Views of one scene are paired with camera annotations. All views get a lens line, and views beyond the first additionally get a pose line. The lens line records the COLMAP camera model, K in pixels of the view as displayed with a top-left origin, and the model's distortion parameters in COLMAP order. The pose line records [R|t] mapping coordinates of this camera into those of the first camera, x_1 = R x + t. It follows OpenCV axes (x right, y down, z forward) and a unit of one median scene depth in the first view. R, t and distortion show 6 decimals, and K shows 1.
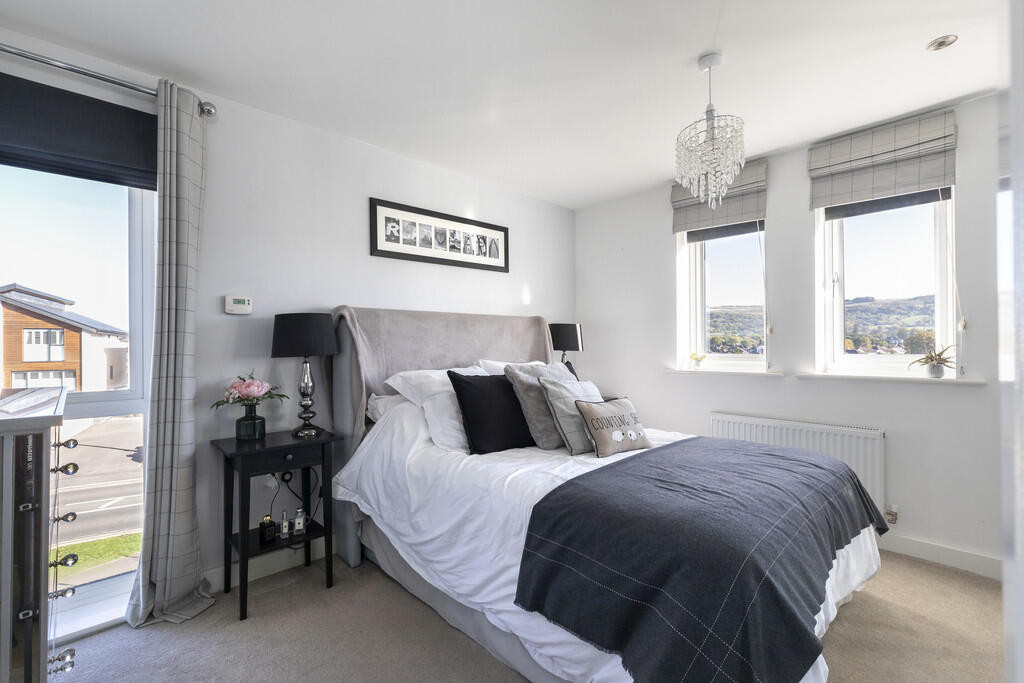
lens RADIAL K [[464.6, 0, 509.3], [0, 464.6, 340.7], [0, 0, 1]] dist [-0.004178, -0.000438]
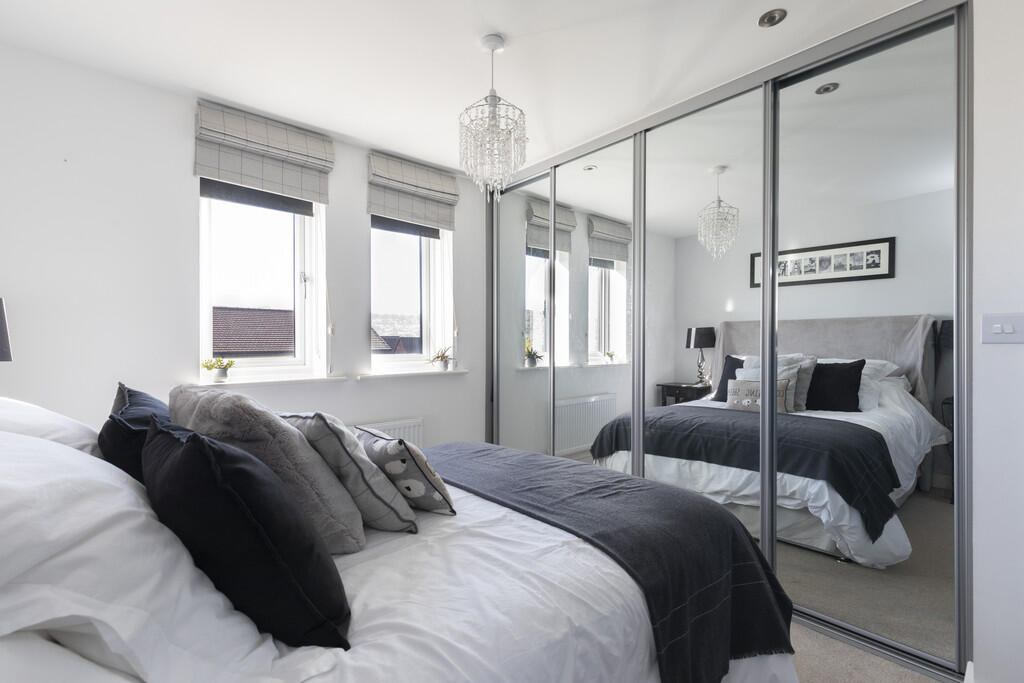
lens RADIAL K [[464.6, 0, 509.2], [0, 464.6, 343.4], [0, 0, 1]] dist [-0.004178, -0.000438]
pose [[0.018555, 0.006594, 0.999806, -0.548280], [-0.007803, 0.999949, -0.006450, 0.010379], [-0.999797, -0.007682, 0.018606, 1.039219]]
